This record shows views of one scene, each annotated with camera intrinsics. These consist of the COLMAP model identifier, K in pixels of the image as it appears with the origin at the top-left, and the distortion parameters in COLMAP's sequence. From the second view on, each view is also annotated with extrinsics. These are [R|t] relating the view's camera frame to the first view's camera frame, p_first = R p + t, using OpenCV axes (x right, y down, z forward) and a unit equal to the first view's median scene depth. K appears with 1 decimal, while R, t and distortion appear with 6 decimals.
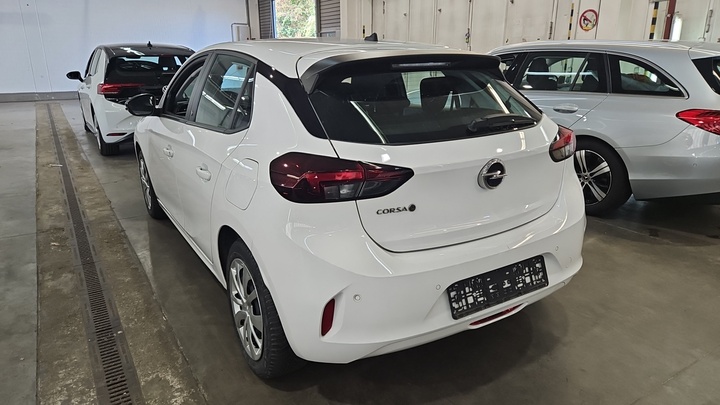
lens RADIAL K [[497.8, 0, 360.0], [0, 497.8, 202.5], [0, 0, 1]] dist [-0.000979, -0.001630]
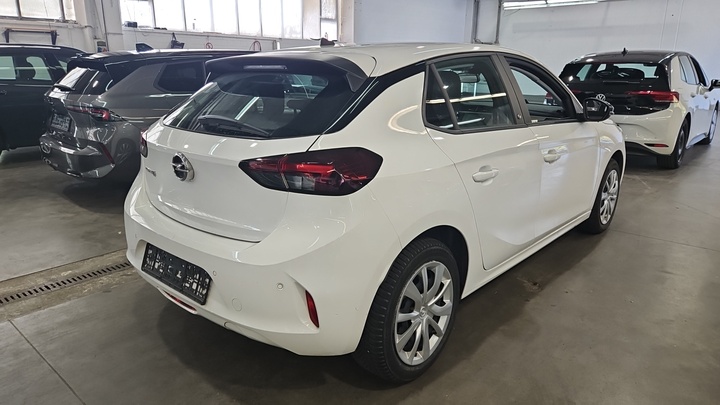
lens RADIAL K [[497.8, 0, 360.0], [0, 497.8, 202.5], [0, 0, 1]] dist [-0.000979, -0.001630]
pose [[0.253298, 0.257445, -0.932503, 1.016340], [-0.274296, 0.943492, 0.185971, -0.213595], [0.927686, 0.208676, 0.309600, 0.760488]]
